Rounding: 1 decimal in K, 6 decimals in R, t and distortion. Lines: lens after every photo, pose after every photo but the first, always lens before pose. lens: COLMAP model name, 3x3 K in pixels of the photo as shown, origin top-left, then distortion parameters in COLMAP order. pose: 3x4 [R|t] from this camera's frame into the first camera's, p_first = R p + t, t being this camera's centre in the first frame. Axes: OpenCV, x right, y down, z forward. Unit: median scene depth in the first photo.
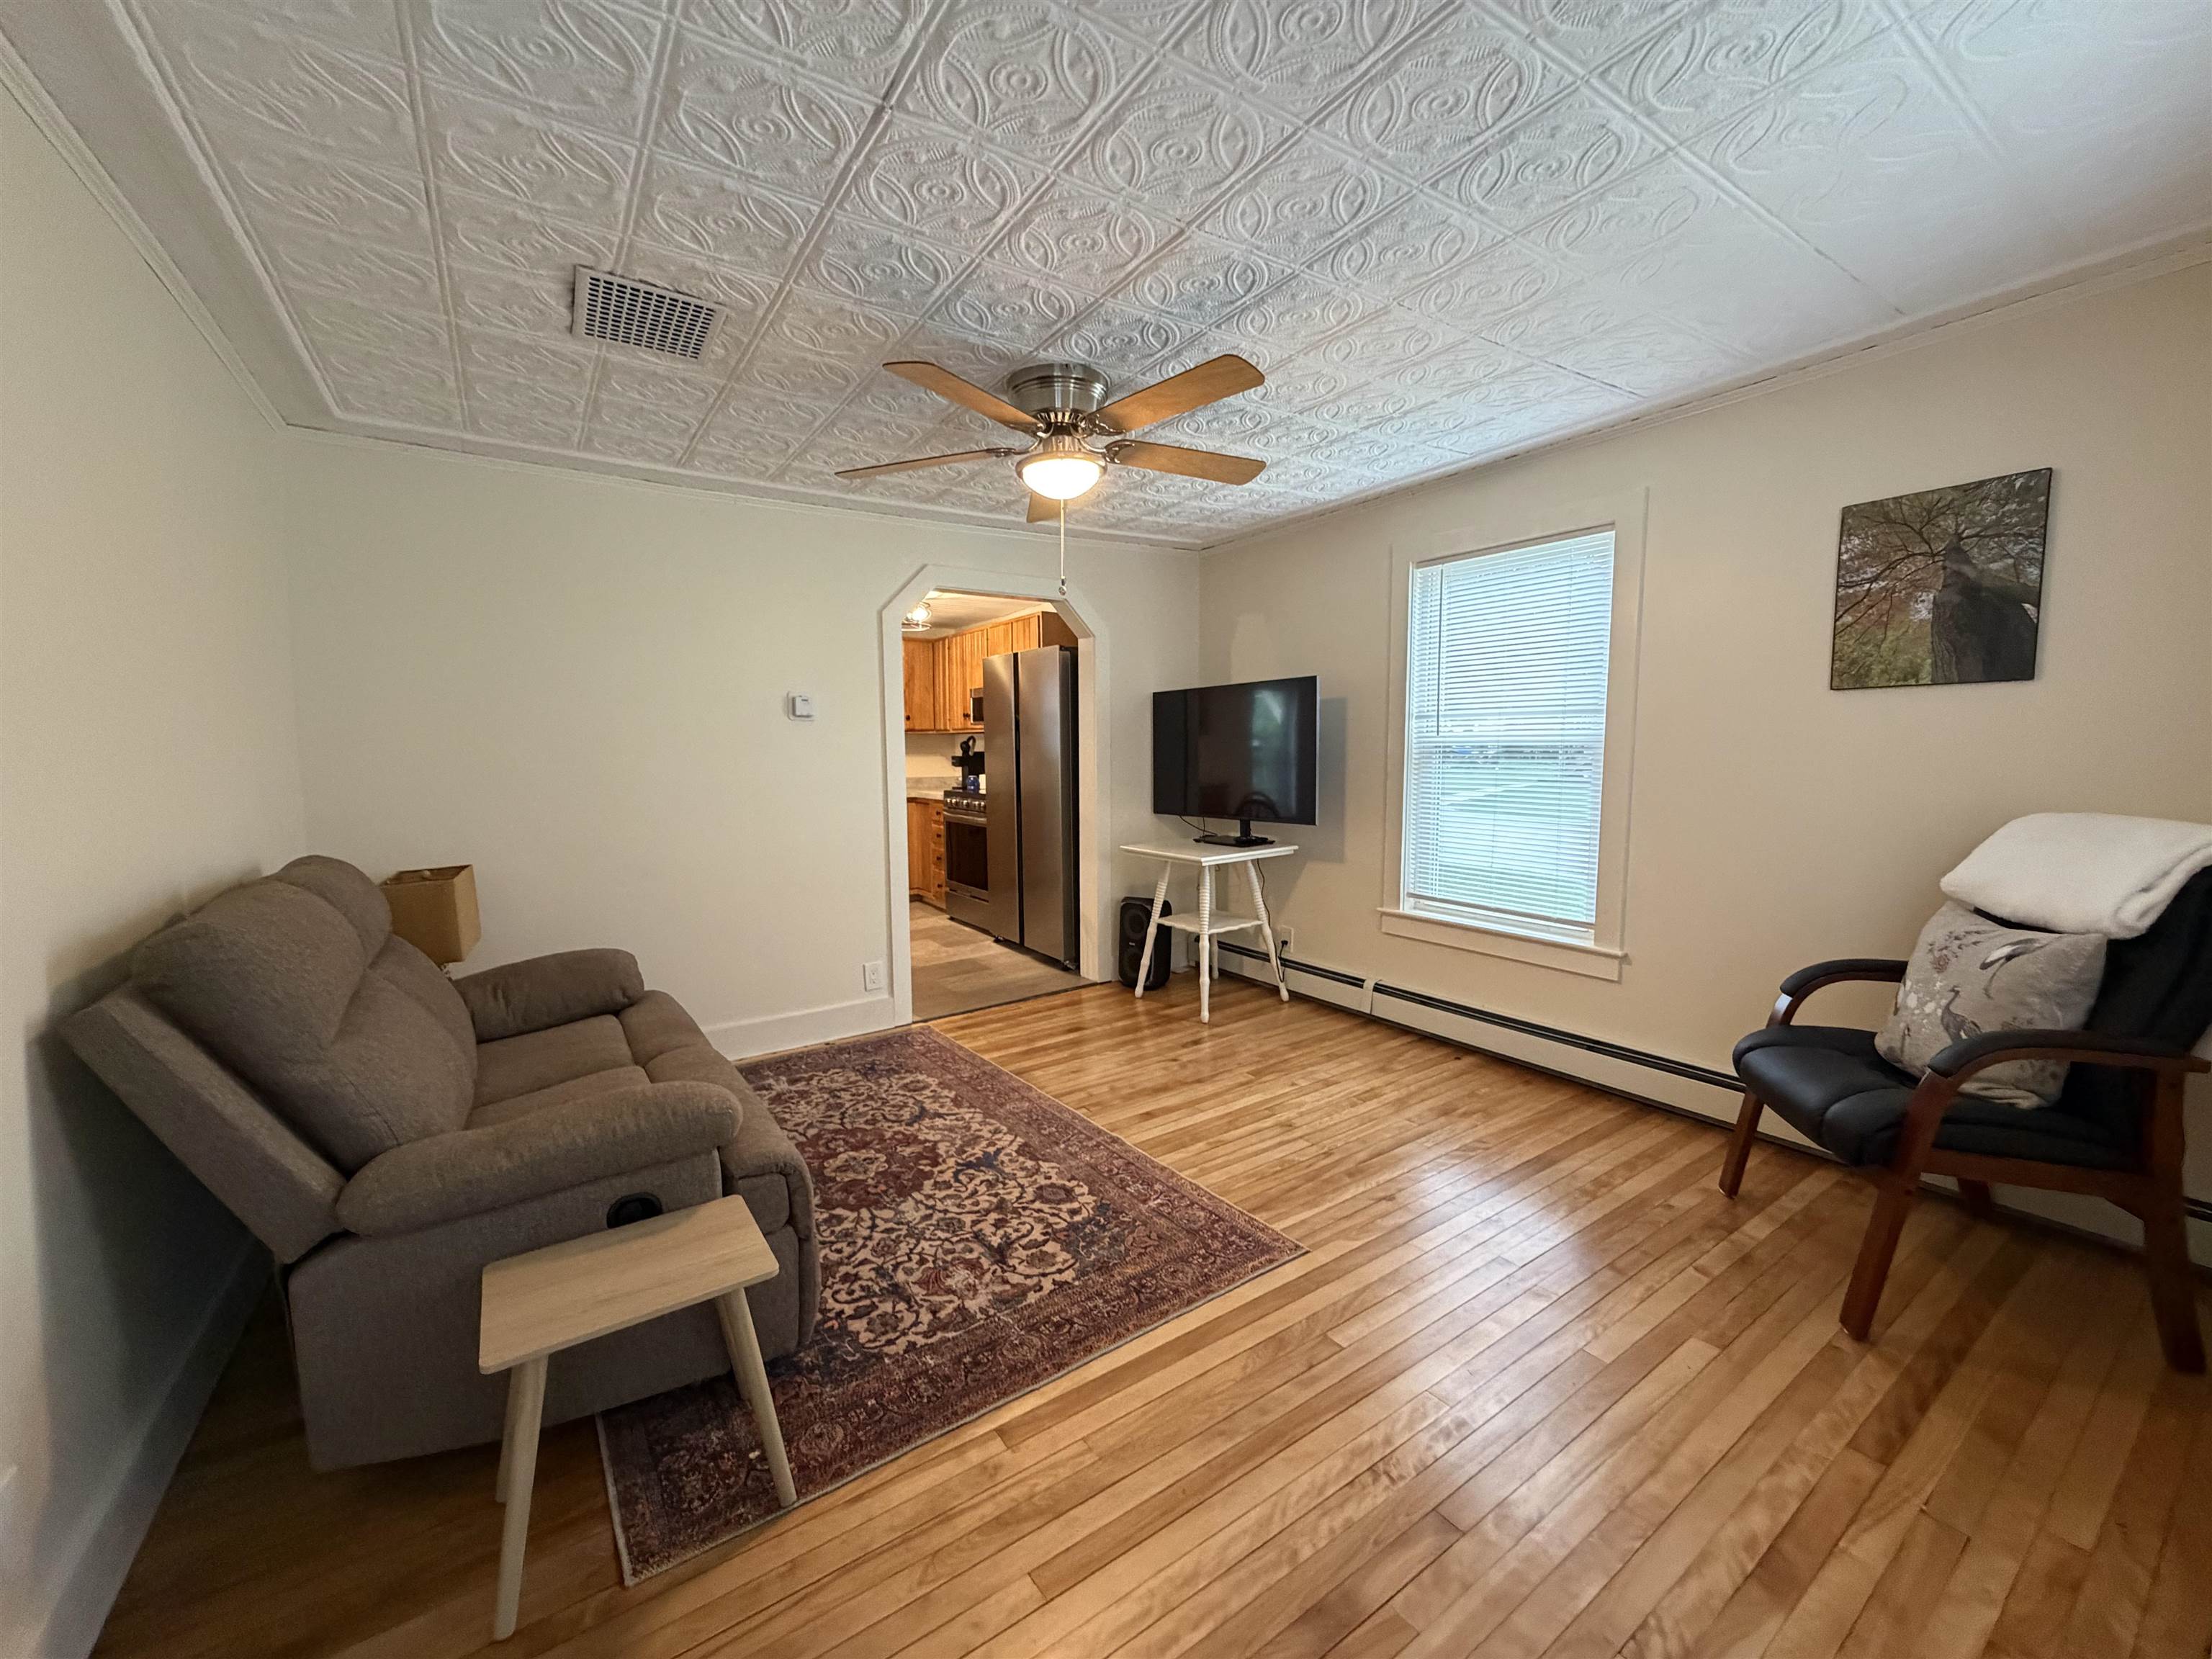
lens RADIAL K [[878.7, 0, 1109.3], [0, 878.7, 823.2], [0, 0, 1]] dist [-0.001113, 0.000034]
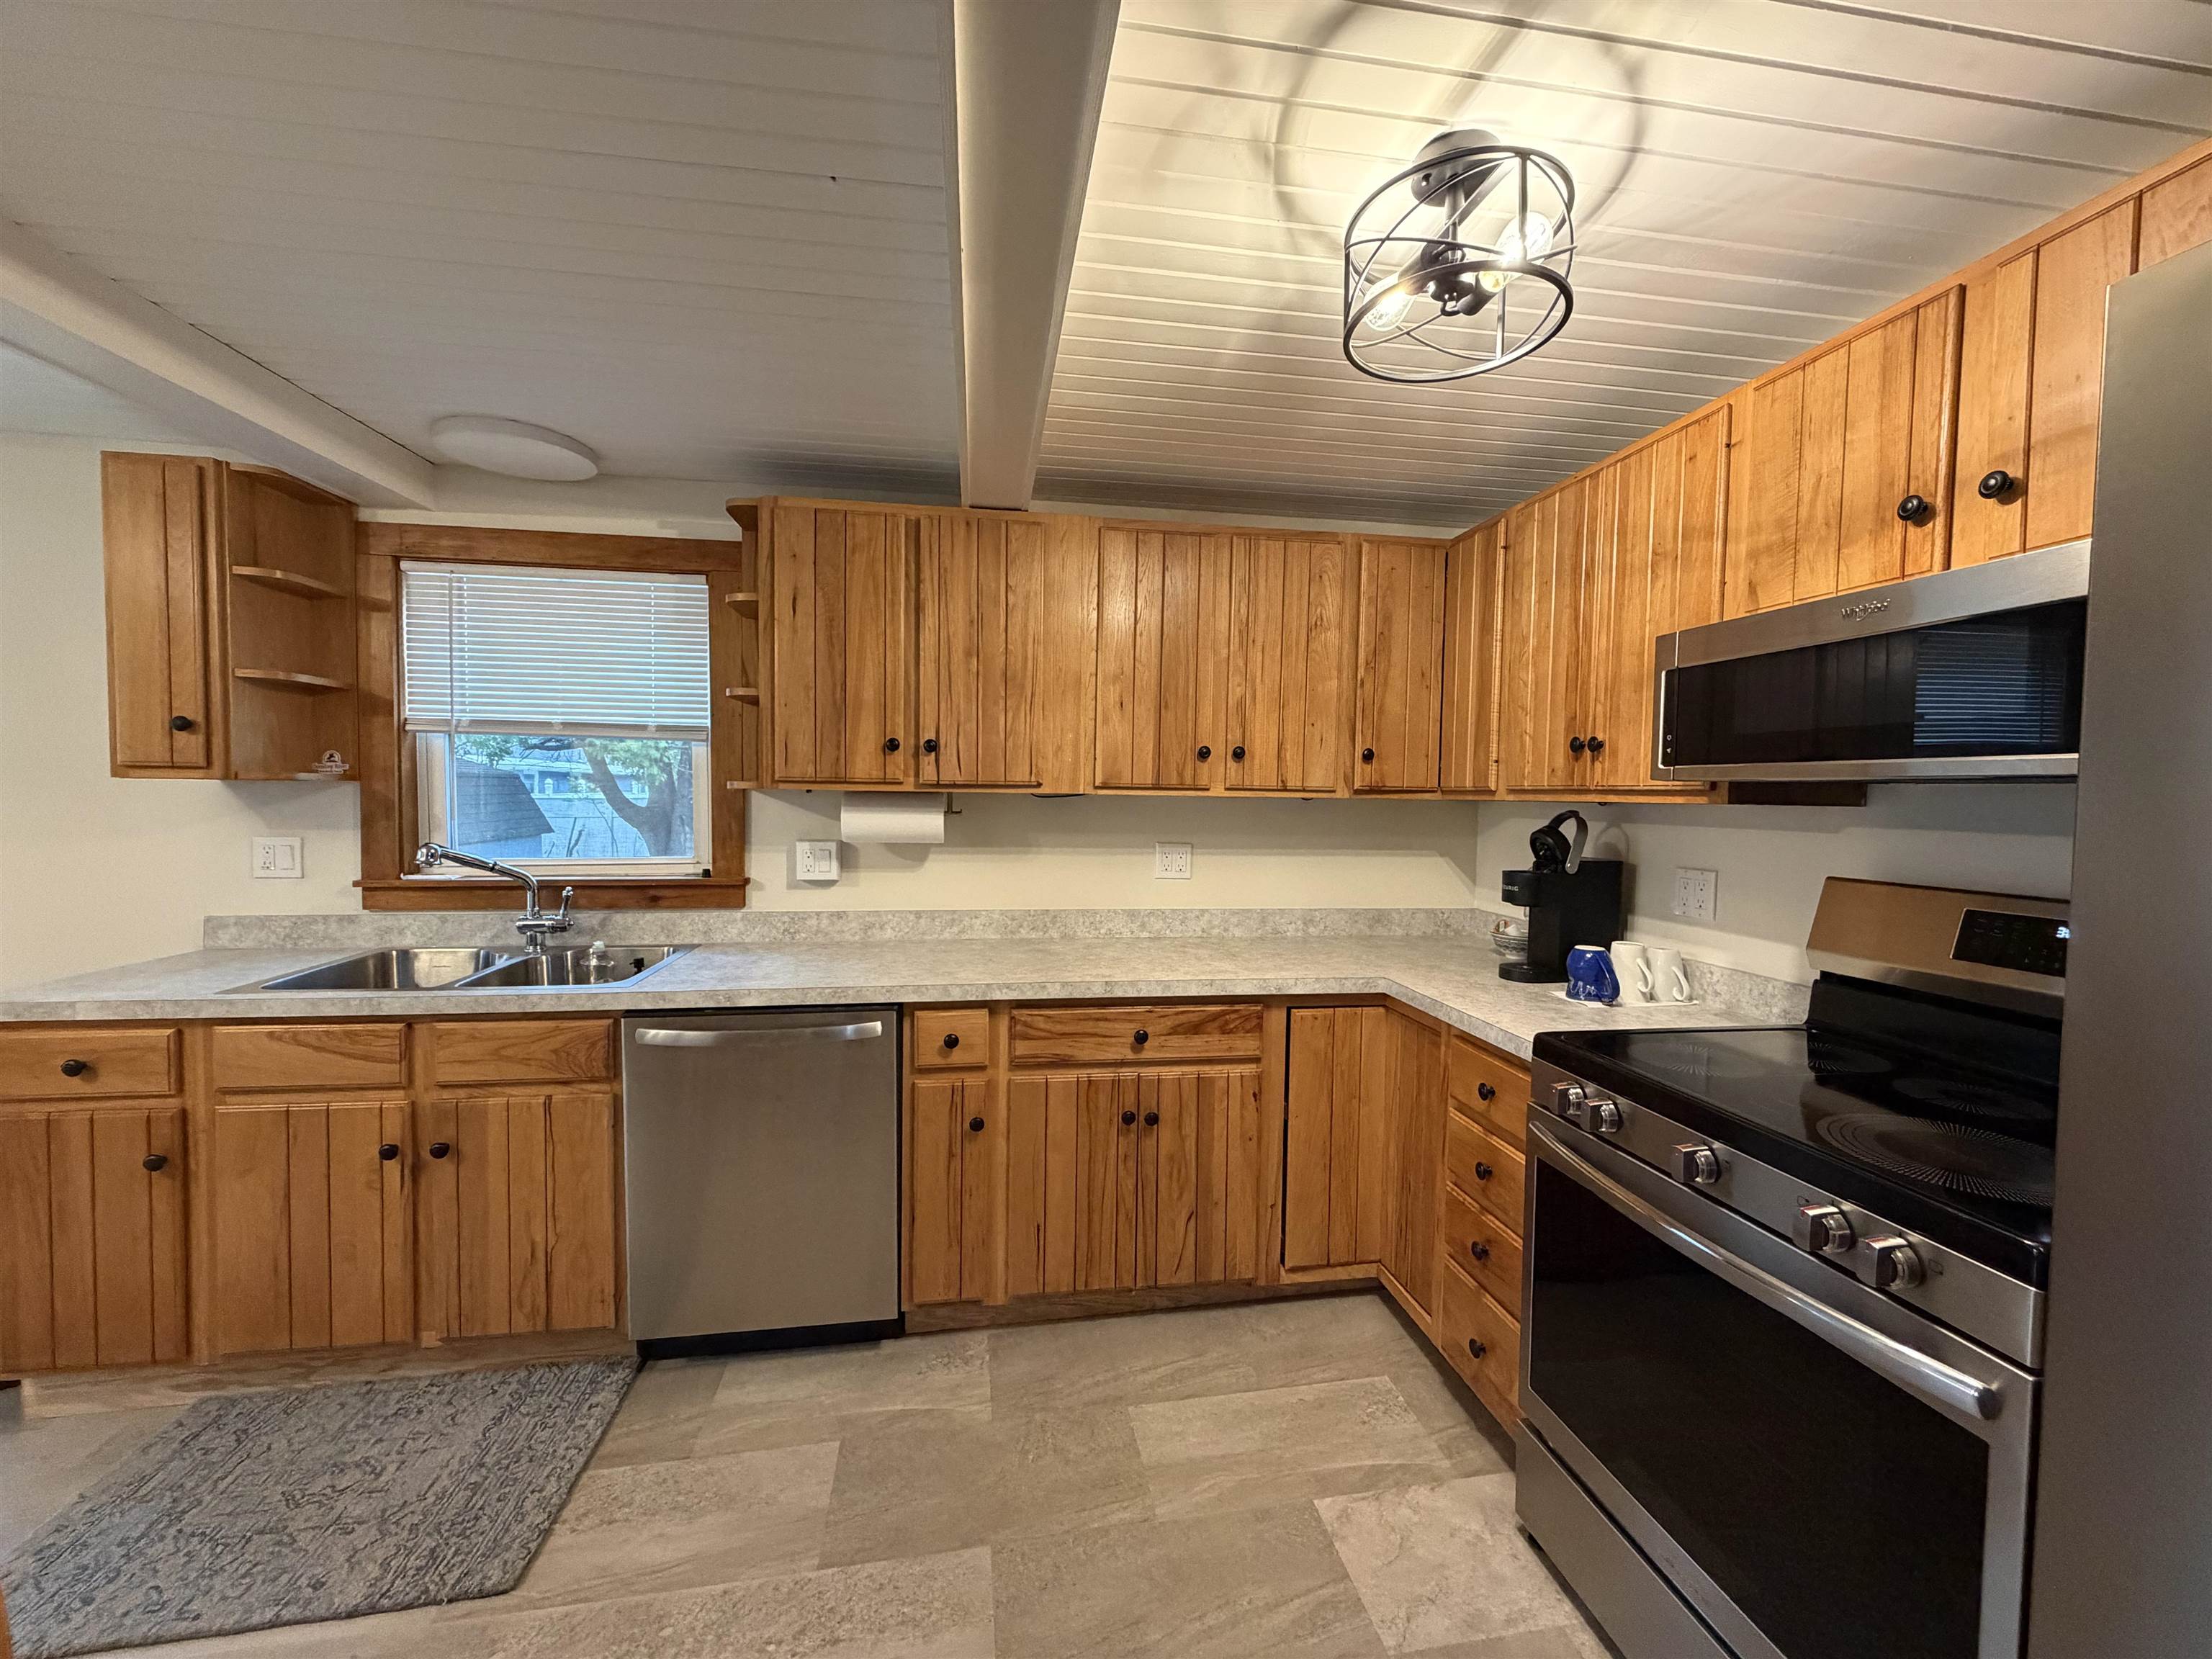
lens RADIAL K [[878.7, 0, 1101.8], [0, 878.7, 827.5], [0, 0, 1]] dist [-0.001113, 0.000034]
pose [[0.904600, 0.041997, -0.424187, -0.542624], [-0.066652, 0.996830, -0.043447, -0.209105], [0.421018, 0.067575, 0.904532, 1.957716]]
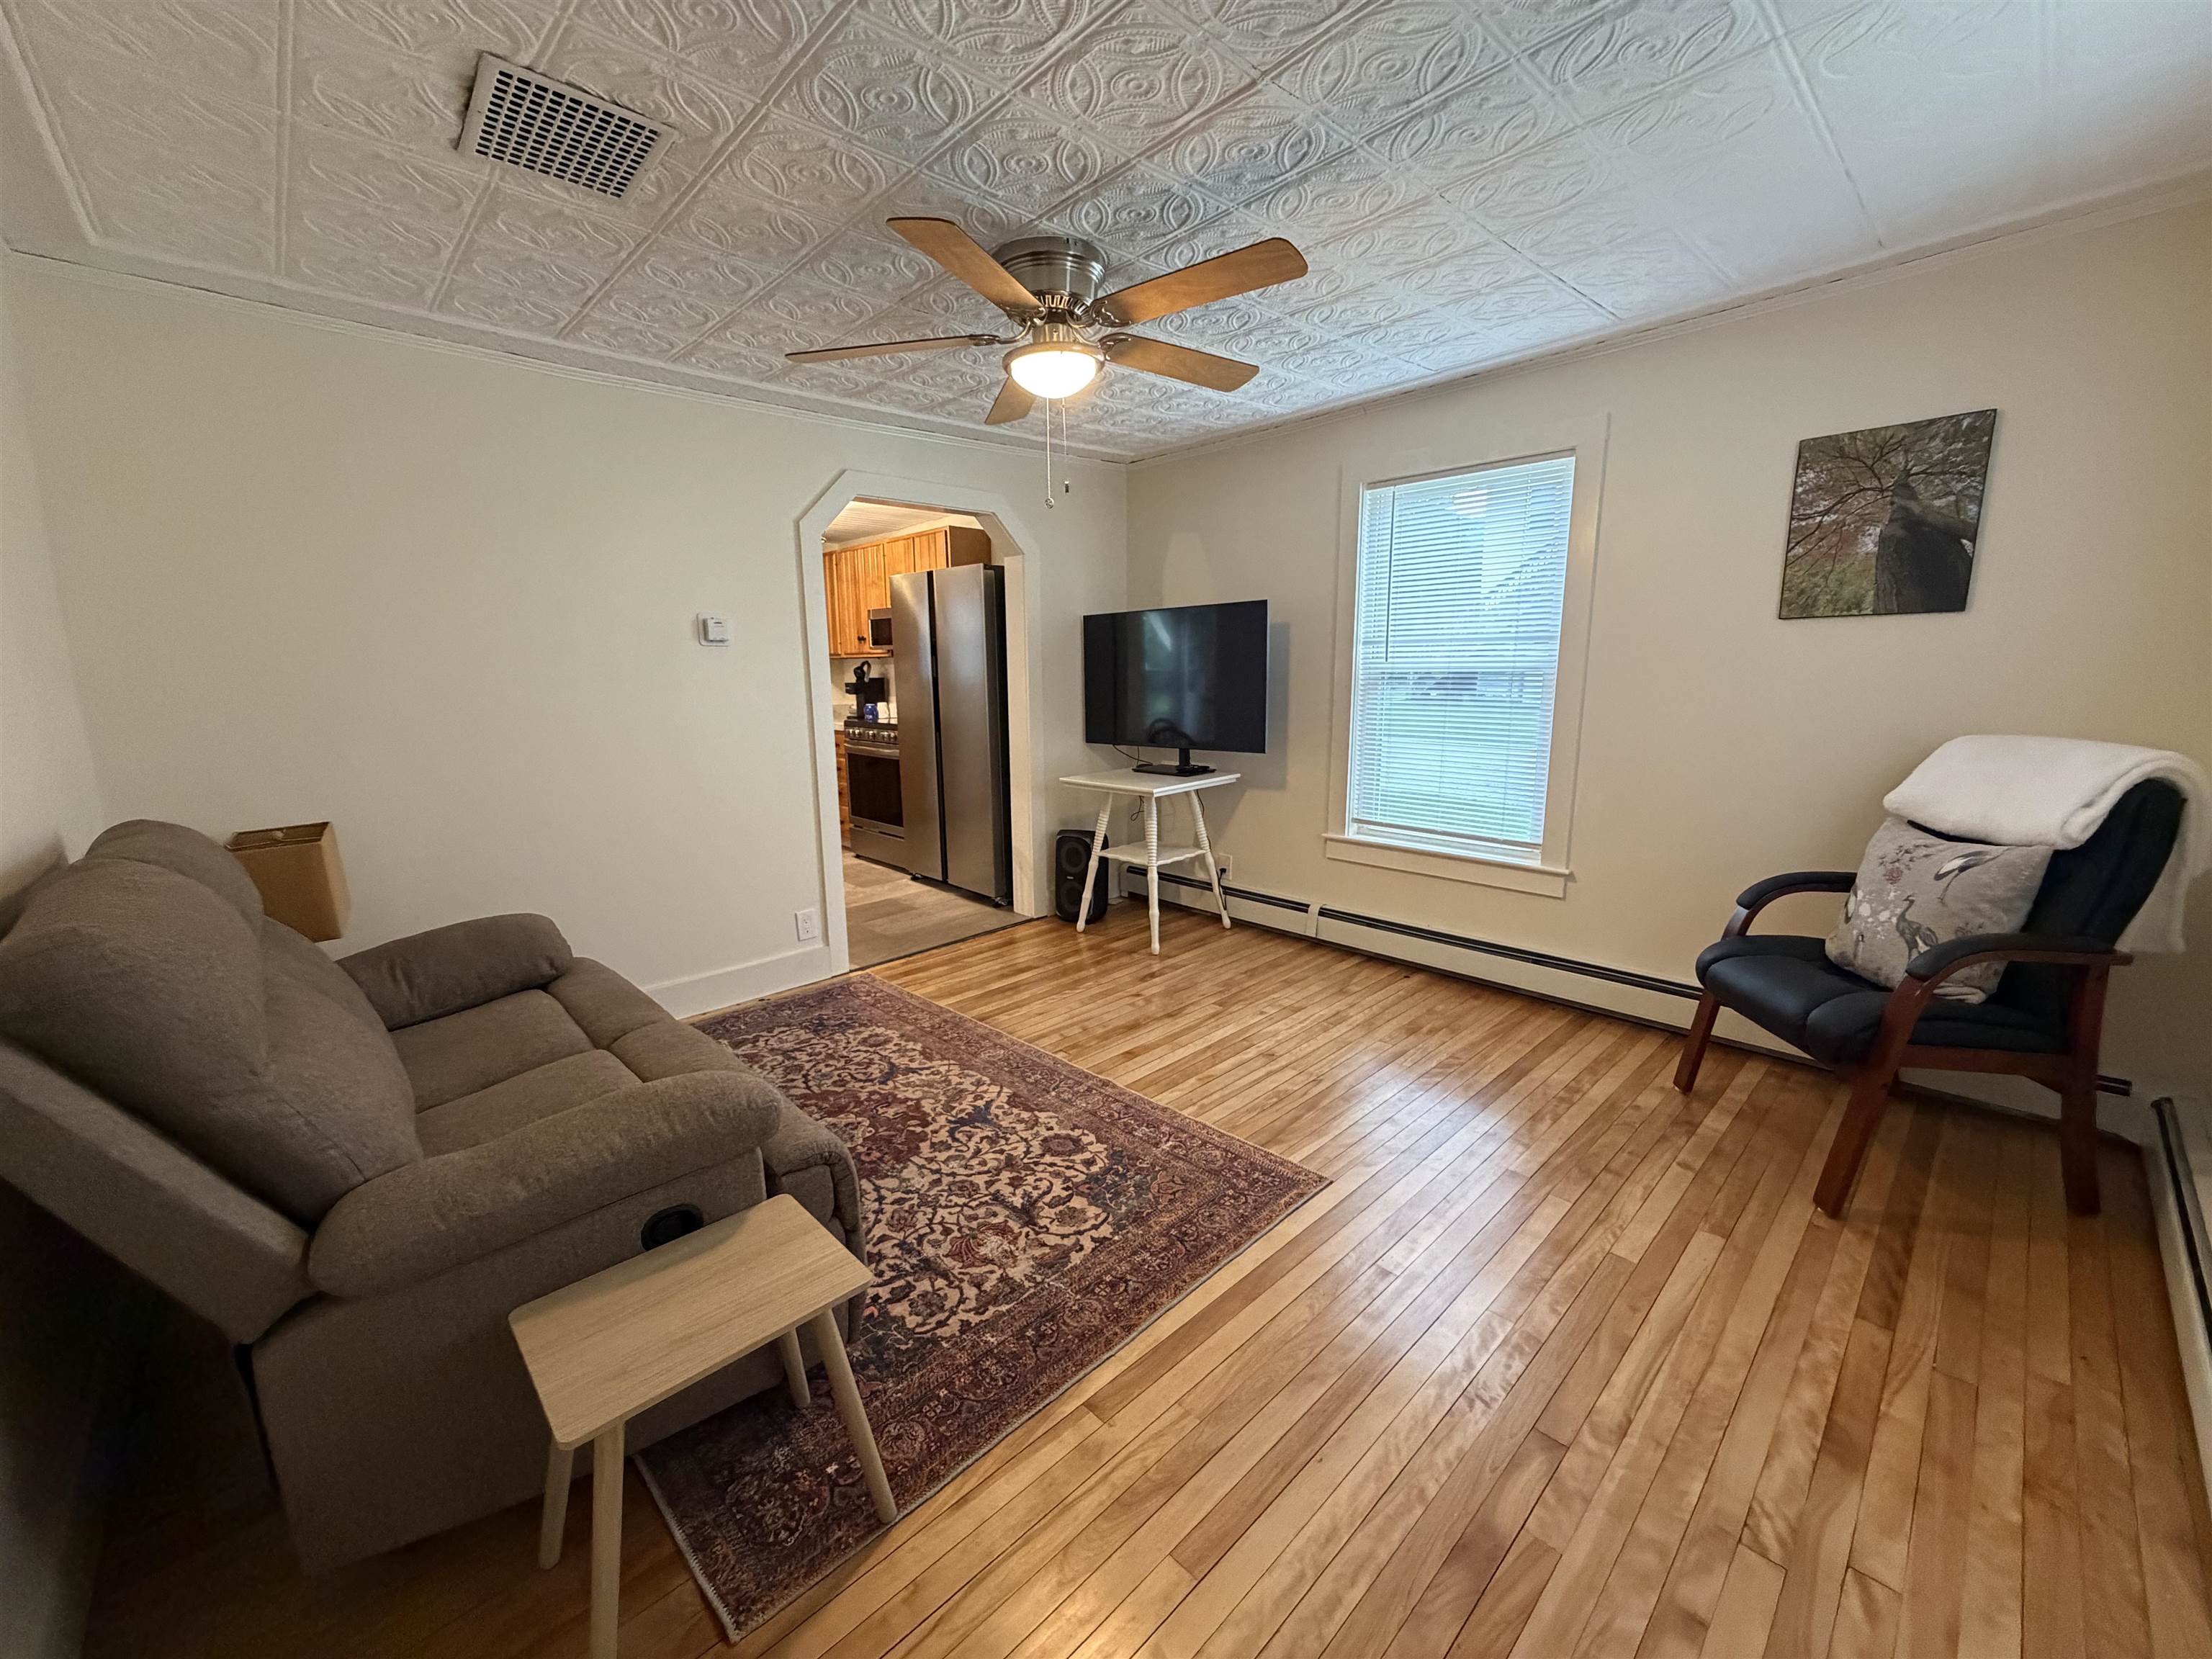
lens RADIAL K [[878.7, 0, 1109.3], [0, 878.7, 823.5], [0, 0, 1]] dist [-0.001113, 0.000034]
pose [[0.987082, -0.030807, 0.157225, -0.165158], [0.017056, 0.995968, 0.088077, -0.015524], [-0.159305, -0.084257, 0.983627, 0.078211]]
